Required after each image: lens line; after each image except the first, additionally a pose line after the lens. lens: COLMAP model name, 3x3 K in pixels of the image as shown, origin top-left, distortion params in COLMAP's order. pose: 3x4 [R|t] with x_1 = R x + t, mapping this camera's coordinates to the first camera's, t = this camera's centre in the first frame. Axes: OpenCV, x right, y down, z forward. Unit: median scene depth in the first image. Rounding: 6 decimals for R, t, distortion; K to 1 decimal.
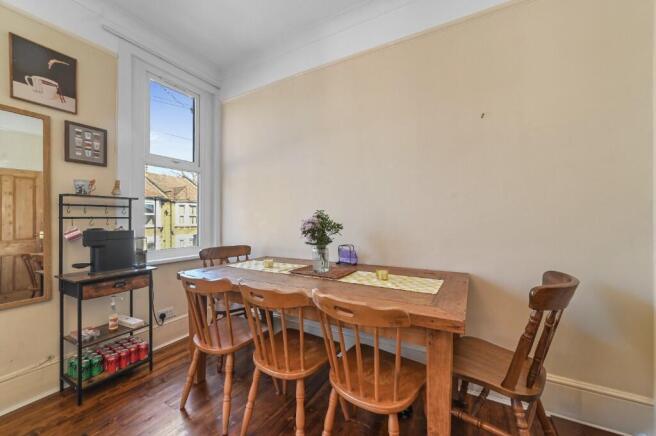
lens RADIAL K [[254.2, 0, 328.0], [0, 254.2, 218.0], [0, 0, 1]] dist [0.001108, 0.000160]
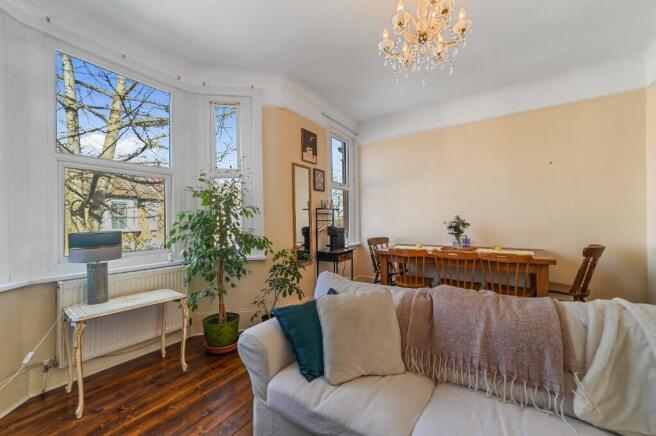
lens RADIAL K [[255.6, 0, 328.6], [0, 255.6, 221.5], [0, 0, 1]] dist [0.000582, 0.000235]
pose [[0.998109, -0.006738, -0.061091, -0.837872], [0.007336, 0.999927, 0.009563, -0.011886], [0.061022, -0.009993, 0.998086, -0.891583]]
